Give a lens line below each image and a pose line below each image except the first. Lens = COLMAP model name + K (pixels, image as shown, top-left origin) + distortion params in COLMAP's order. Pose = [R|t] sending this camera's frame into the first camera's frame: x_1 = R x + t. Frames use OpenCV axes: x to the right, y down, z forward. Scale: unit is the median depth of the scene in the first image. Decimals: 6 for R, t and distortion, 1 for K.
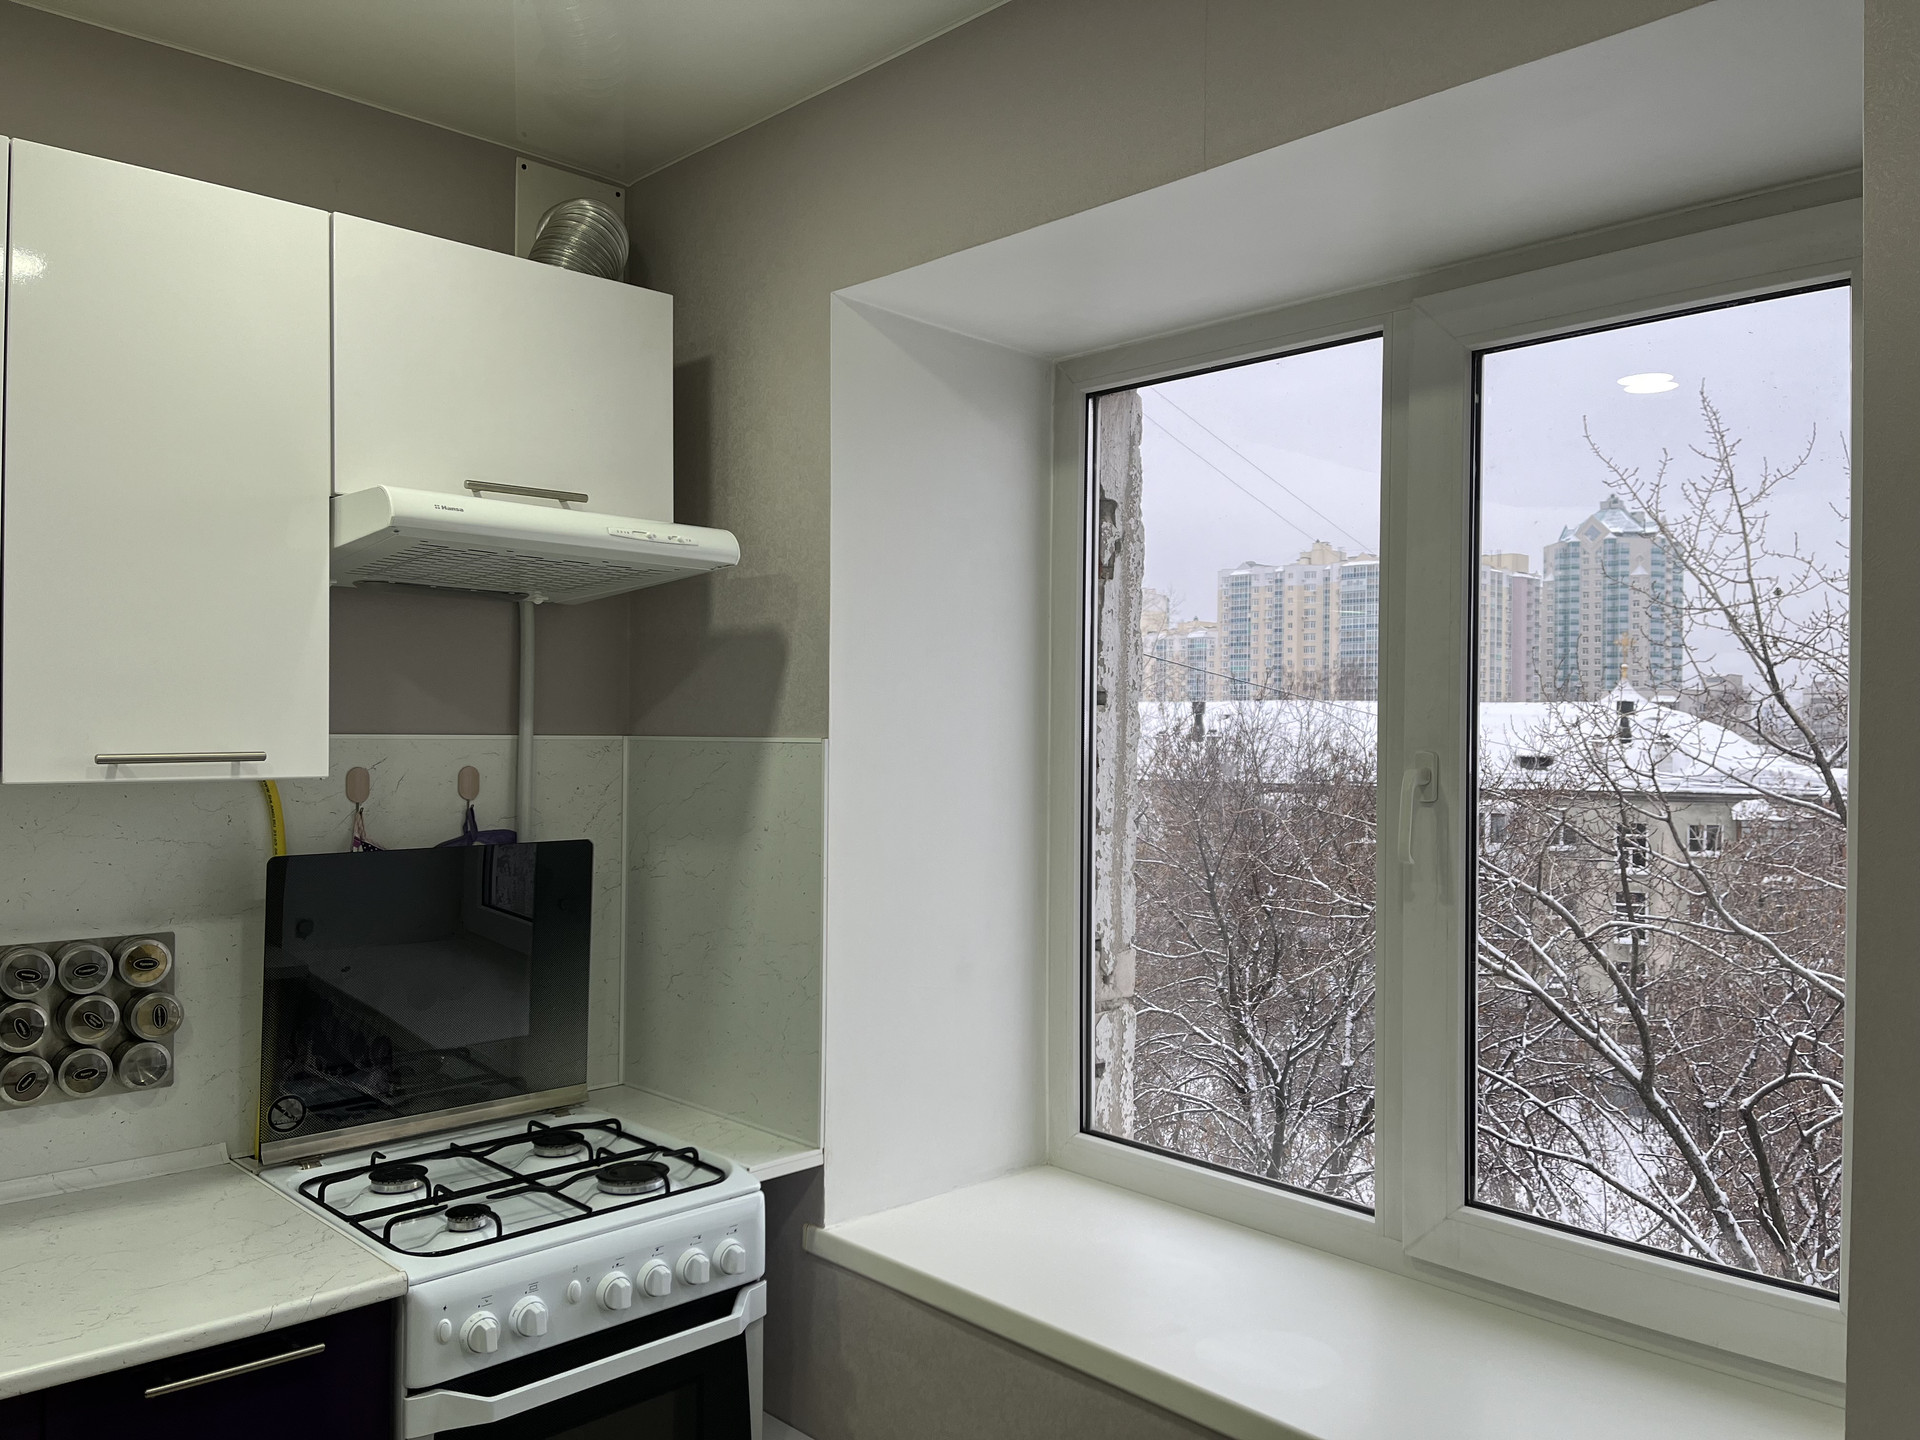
lens RADIAL K [[1442.3, 0, 958.7], [0, 1442.3, 727.3], [0, 0, 1]] dist [0.076651, -0.101646]
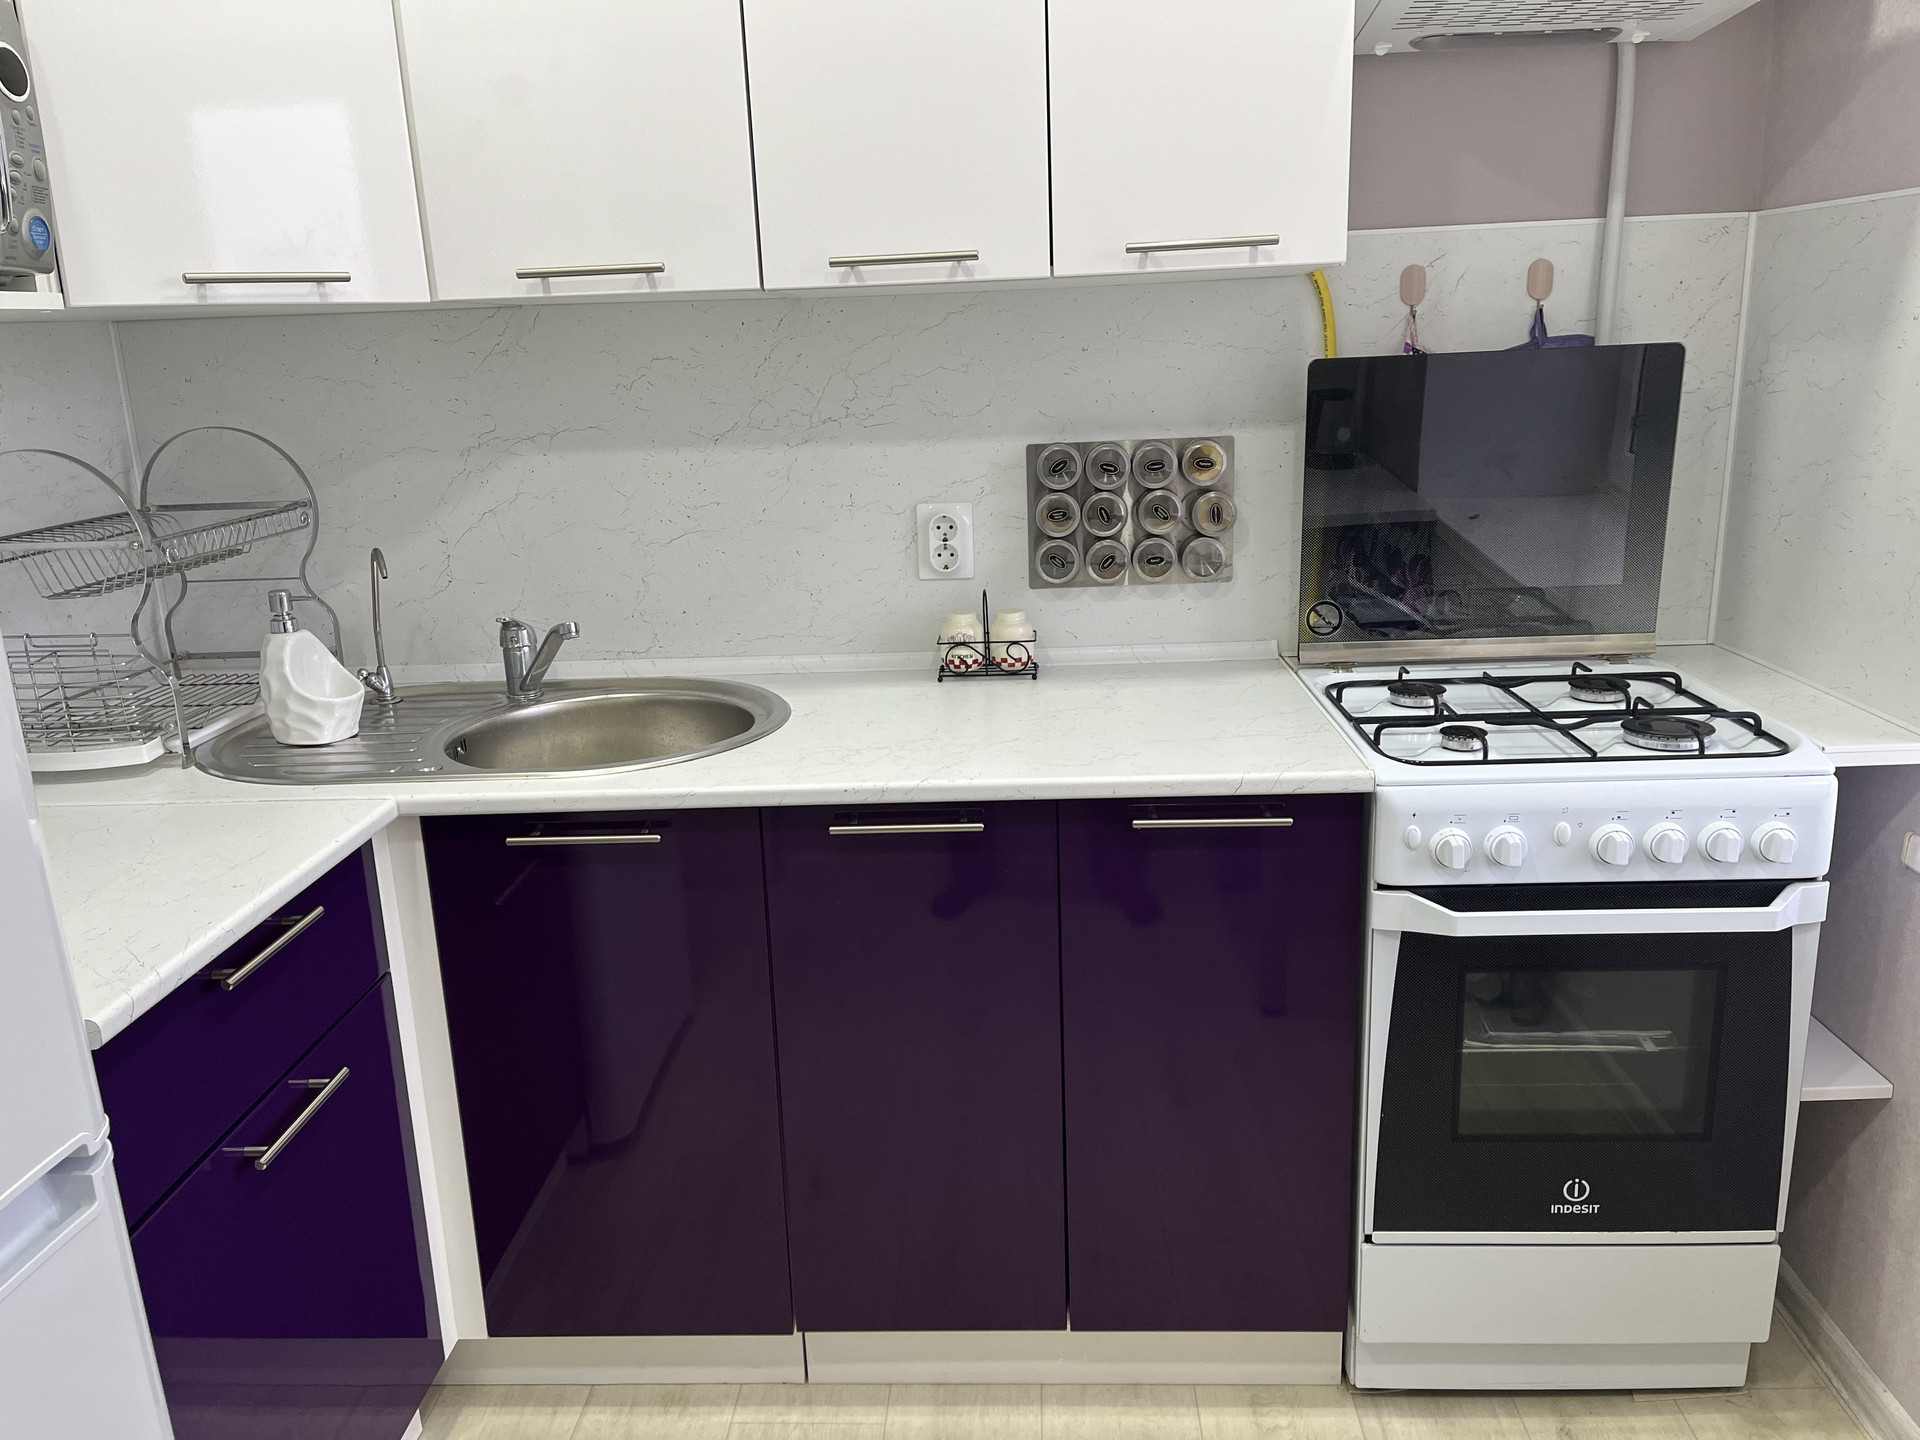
lens RADIAL K [[1446.0, 0, 959.6], [0, 1446.0, 724.0], [0, 0, 1]] dist [0.062501, -0.075229]
pose [[0.689626, 0.155479, -0.707278, 0.098755], [0.042712, 0.966247, 0.254053, 0.068233], [0.722905, -0.205411, 0.659708, 0.132834]]
